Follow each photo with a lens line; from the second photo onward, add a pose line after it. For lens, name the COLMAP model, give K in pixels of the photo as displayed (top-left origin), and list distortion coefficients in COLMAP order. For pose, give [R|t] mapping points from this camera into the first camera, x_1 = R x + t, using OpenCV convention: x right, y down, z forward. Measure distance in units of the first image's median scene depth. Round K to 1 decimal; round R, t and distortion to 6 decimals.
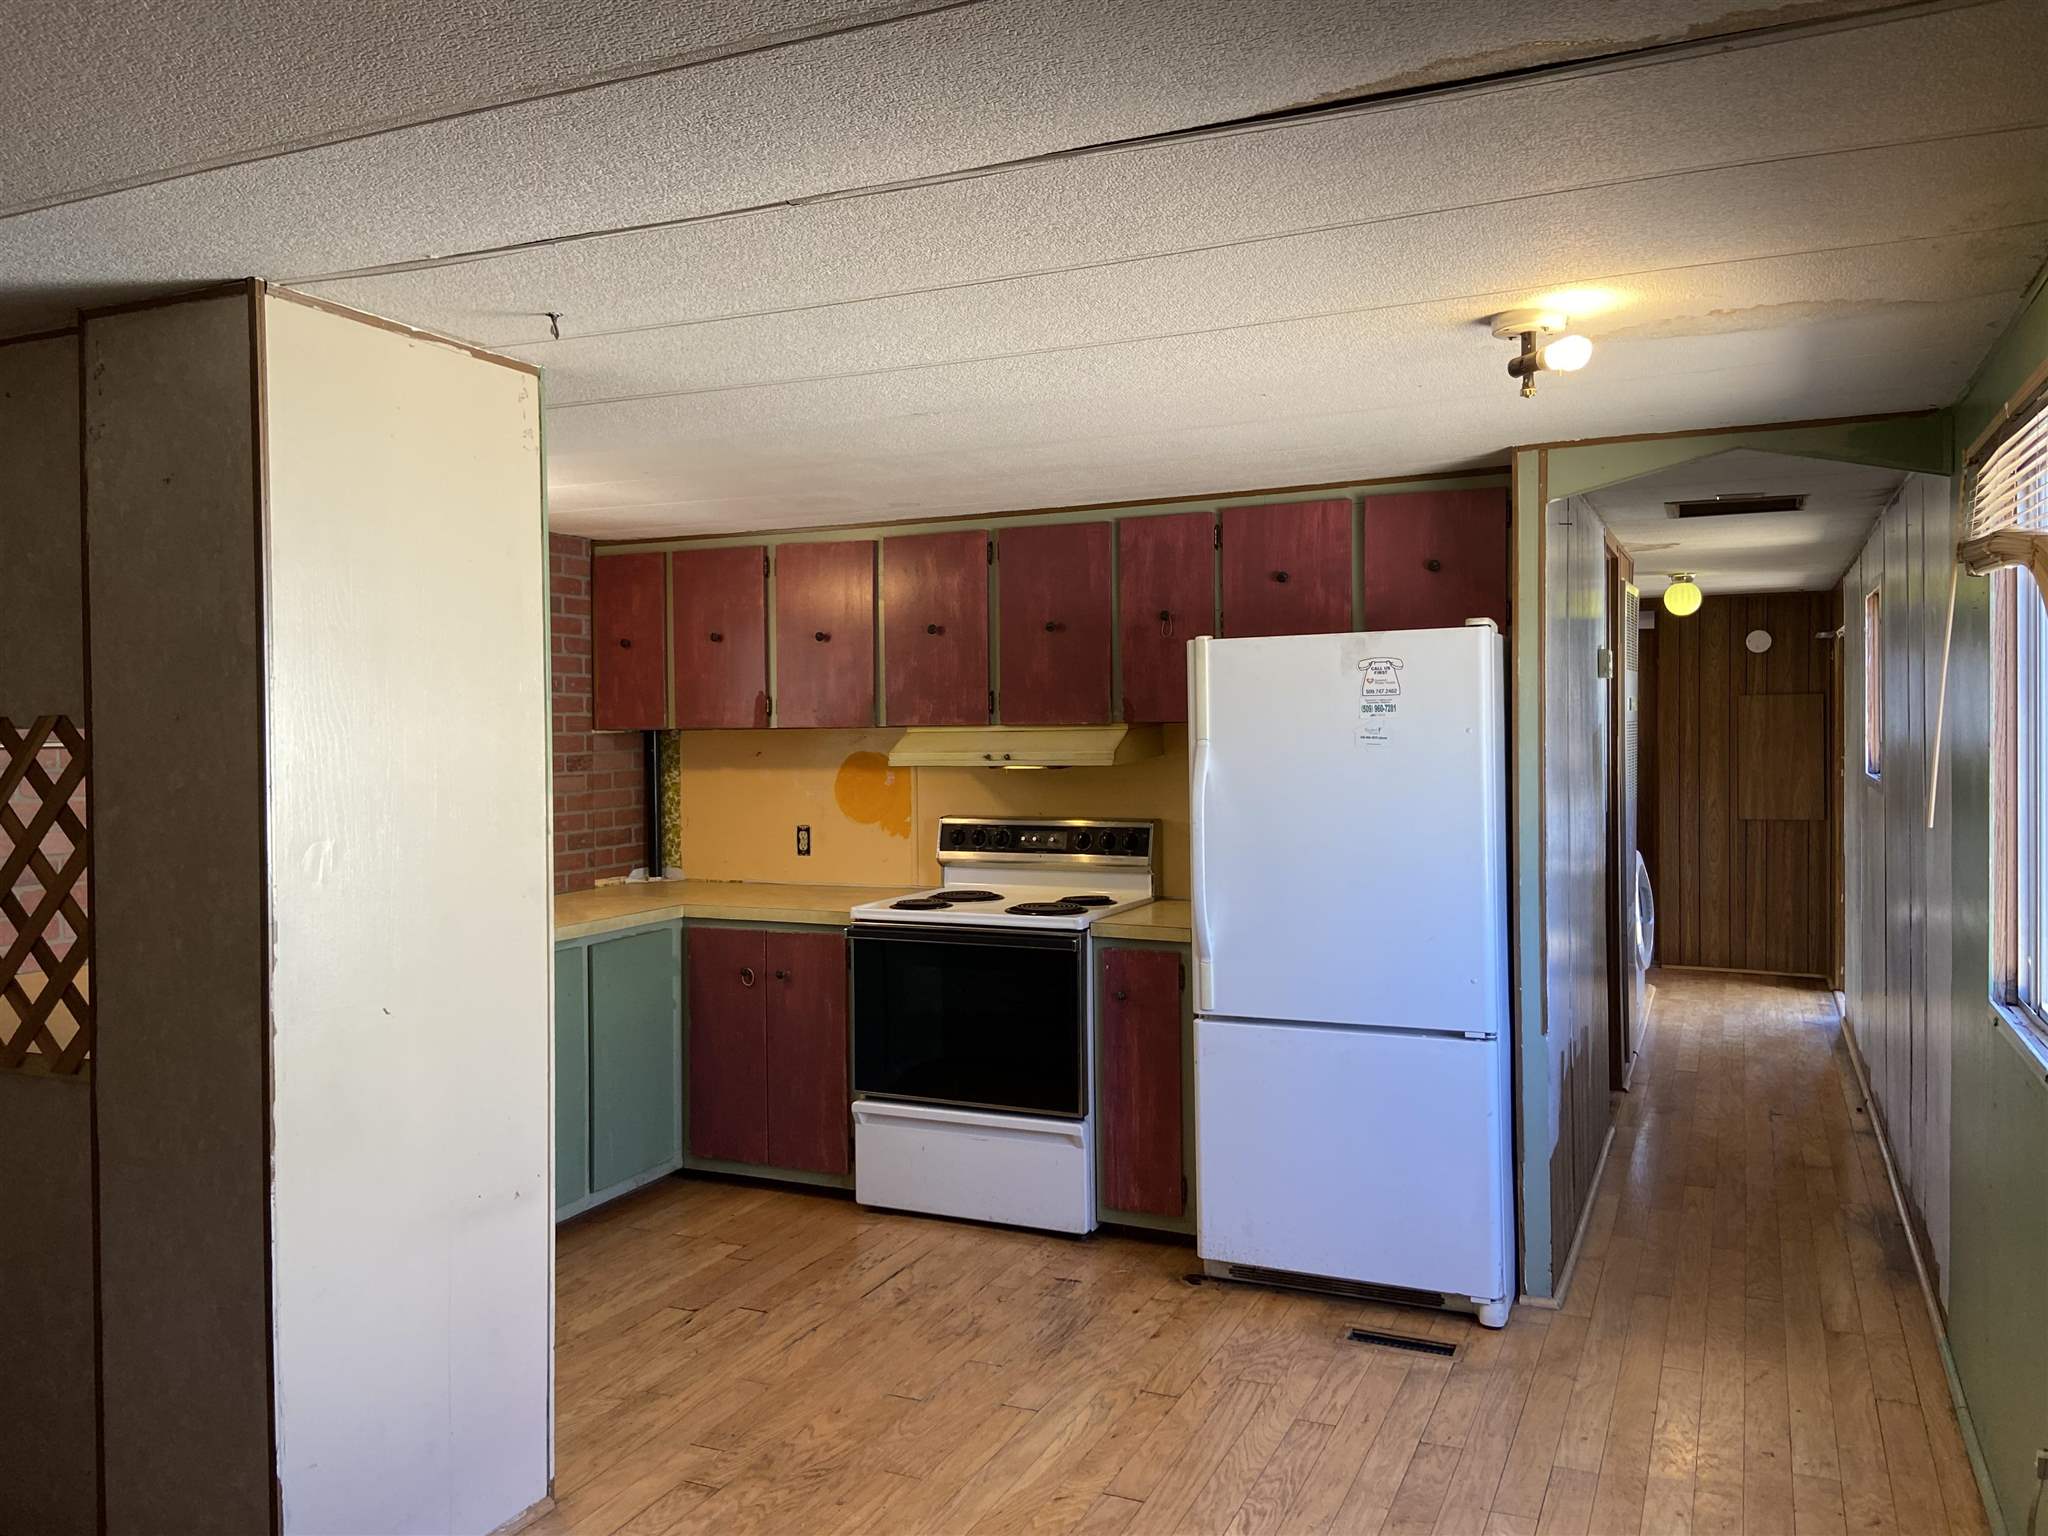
lens RADIAL K [[1537.9, 0, 1024.3], [0, 1537.9, 750.4], [0, 0, 1]] dist [0.133397, -0.173370]
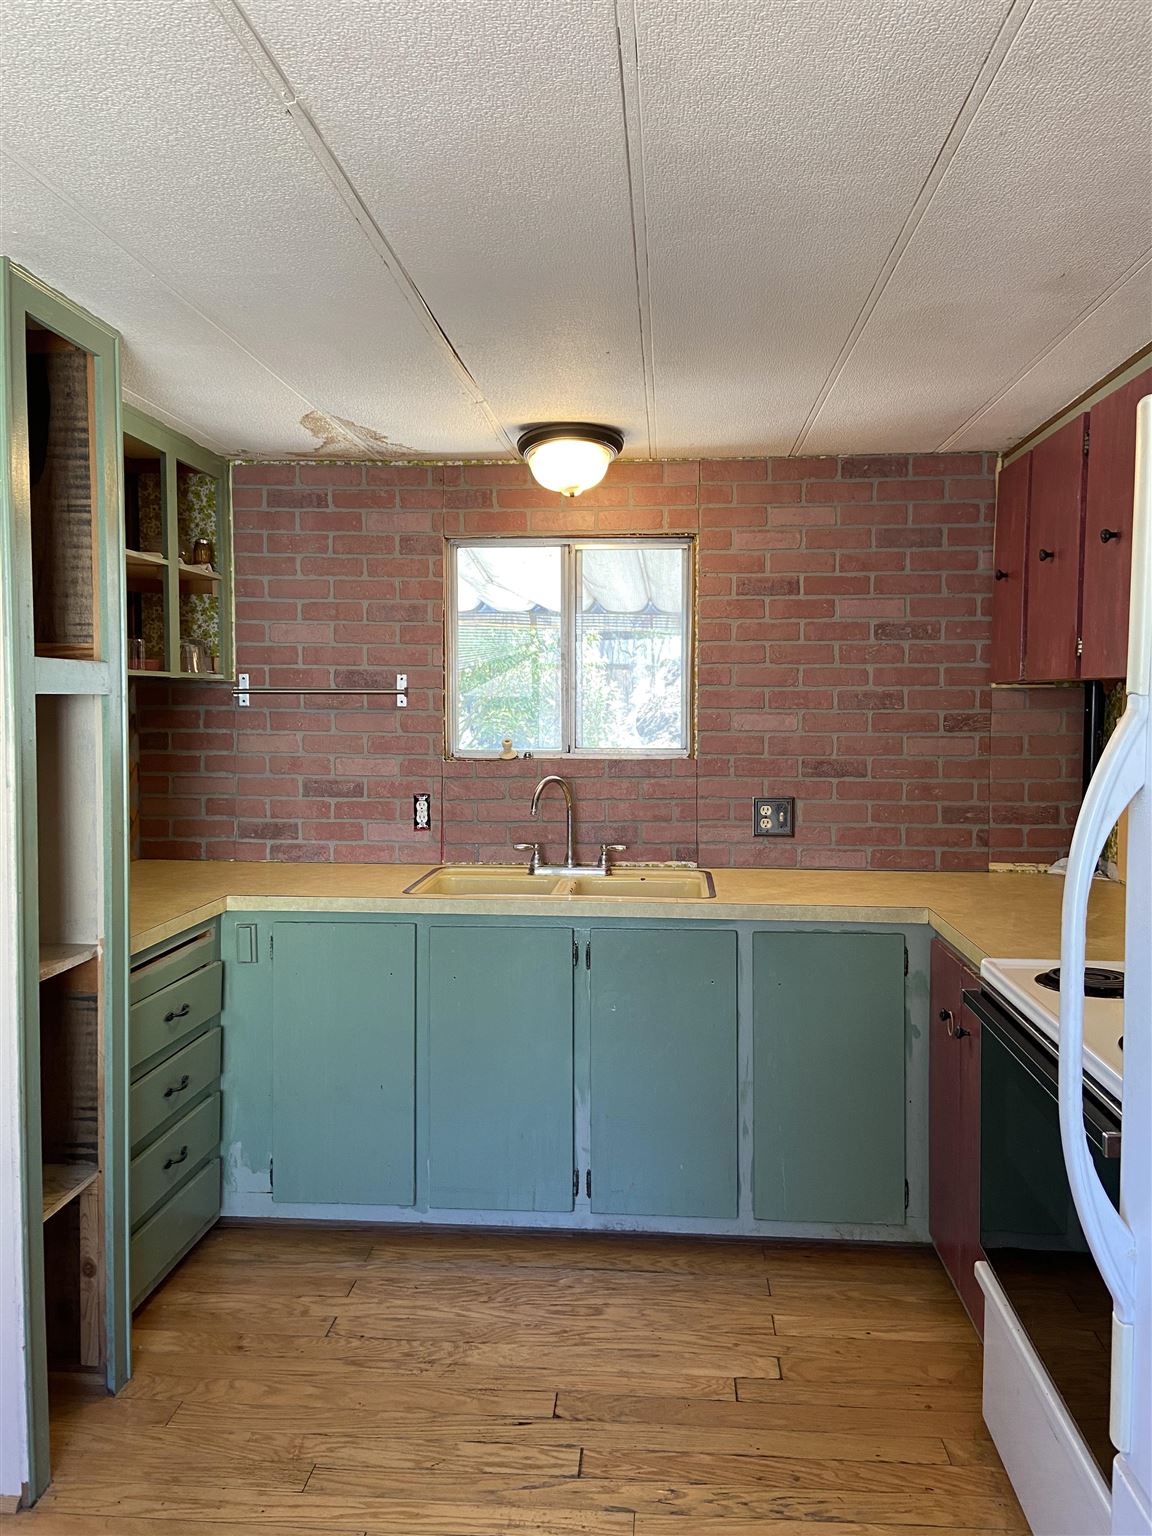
lens RADIAL K [[1153.4, 0, 578.8], [0, 1153.4, 754.0], [0, 0, 1]] dist [0.133397, -0.173370]
pose [[0.348812, 0.056011, -0.935517, 0.276938], [-0.020395, 0.998430, 0.052173, -0.004407], [0.936971, 0.000882, 0.349407, 0.674426]]
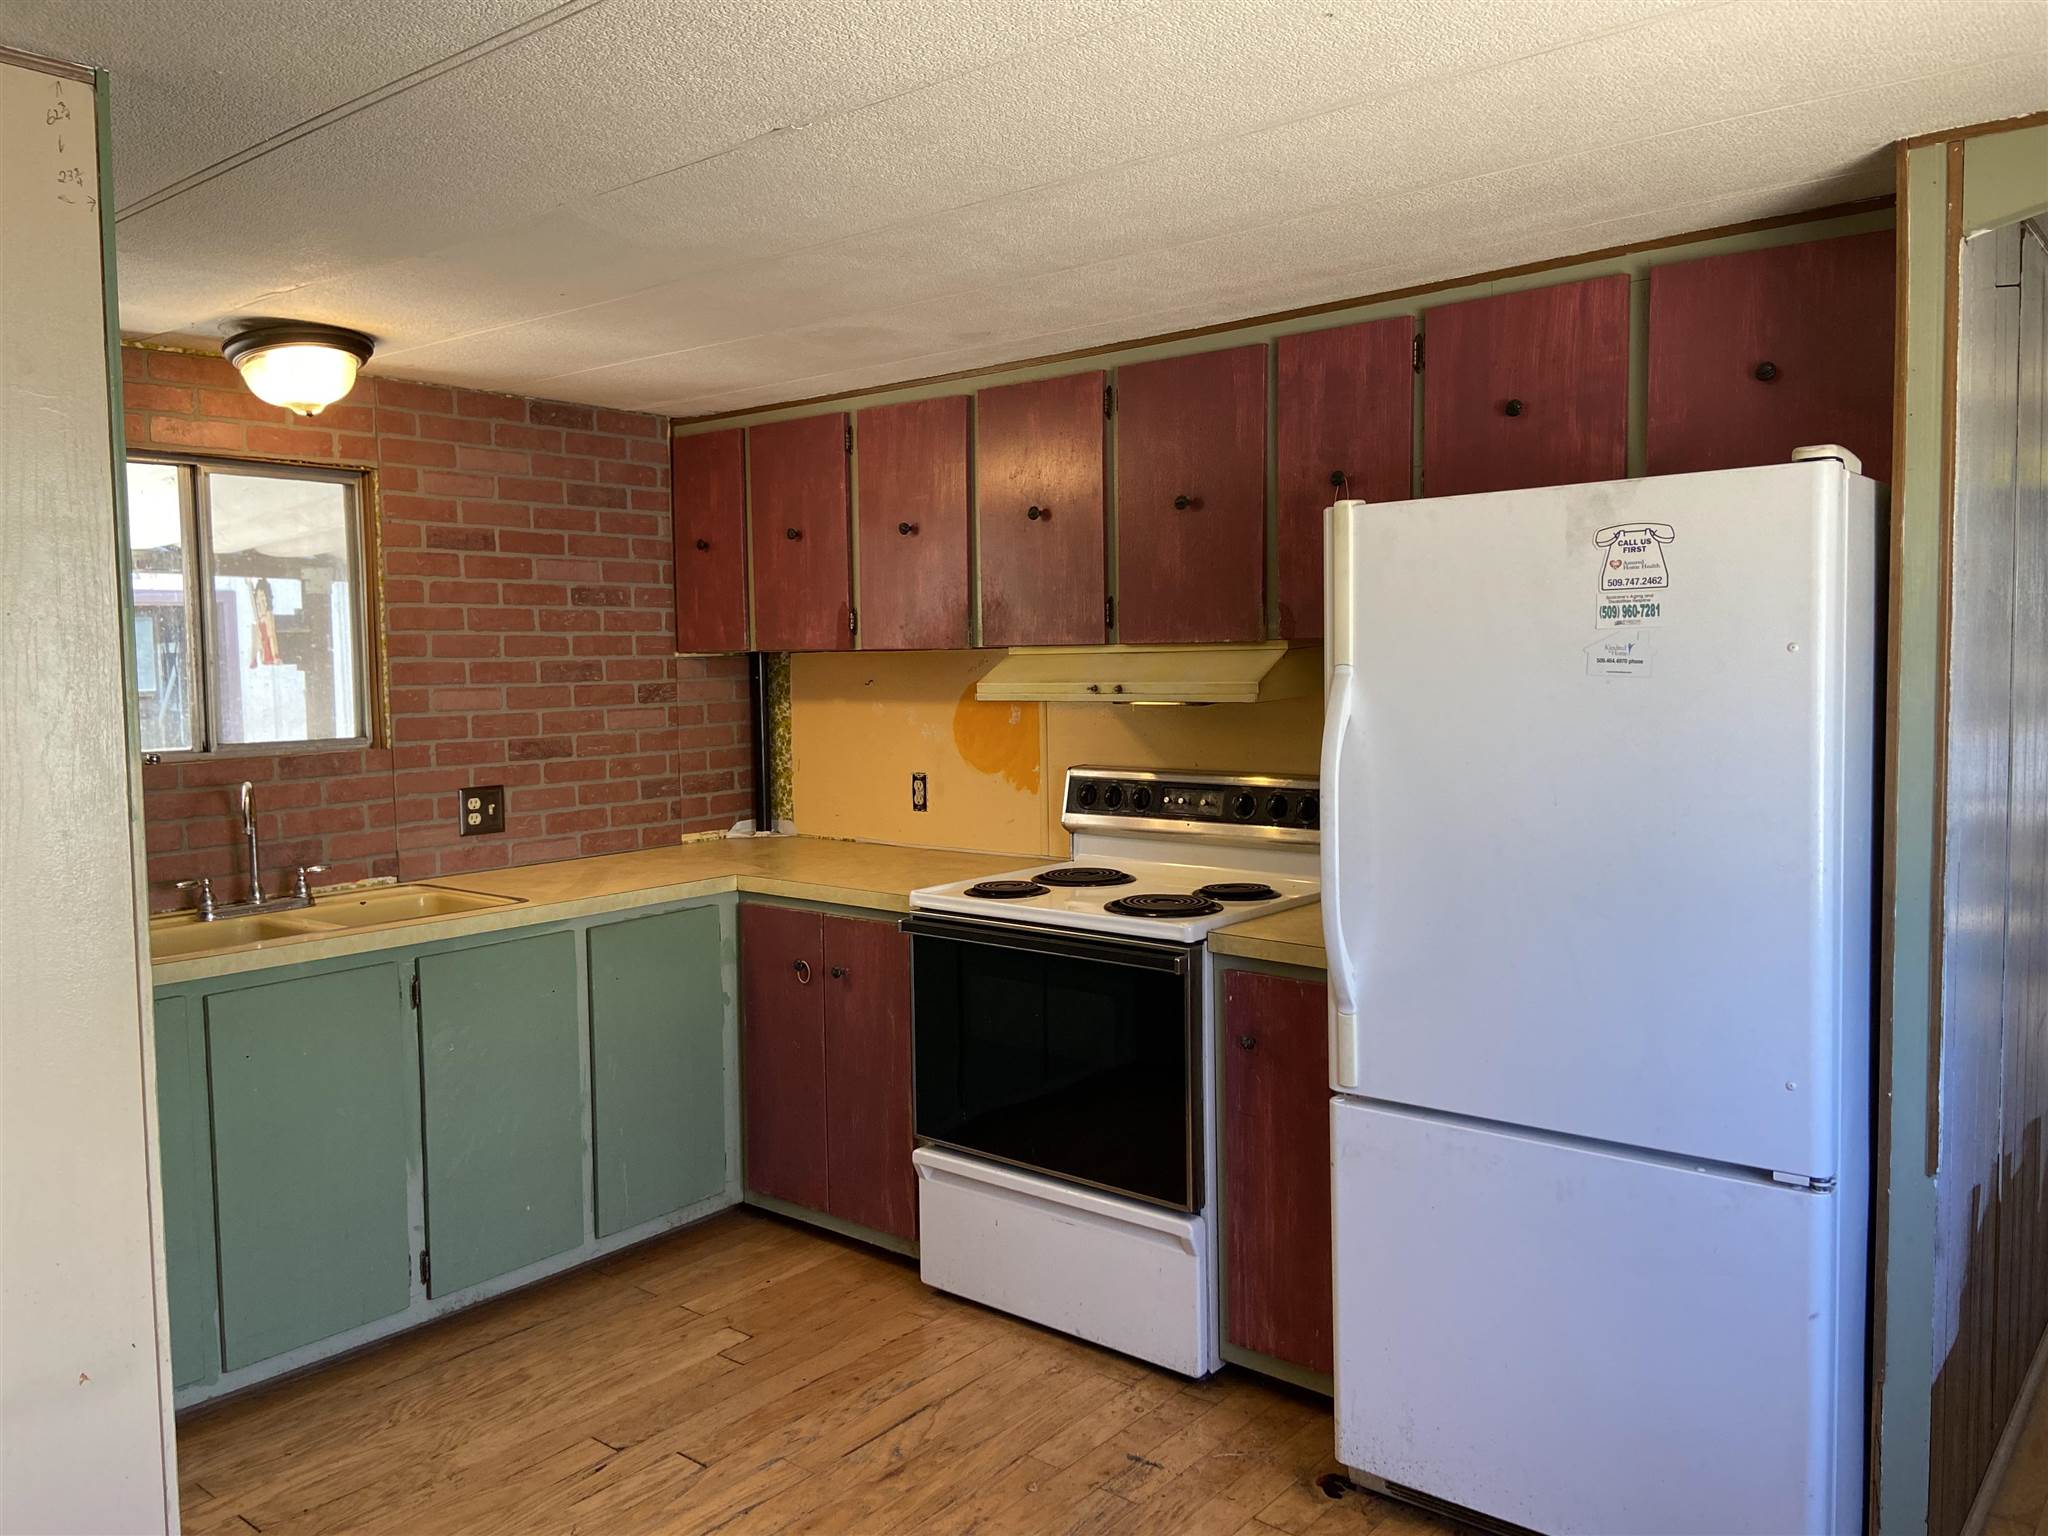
lens RADIAL K [[1537.9, 0, 1024.3], [0, 1537.9, 750.4], [0, 0, 1]] dist [0.133397, -0.173370]
pose [[0.966072, 0.012404, -0.257976, 0.131784], [0.000961, 0.998667, 0.051616, -0.004300], [0.258272, -0.050113, 0.964772, 0.300554]]
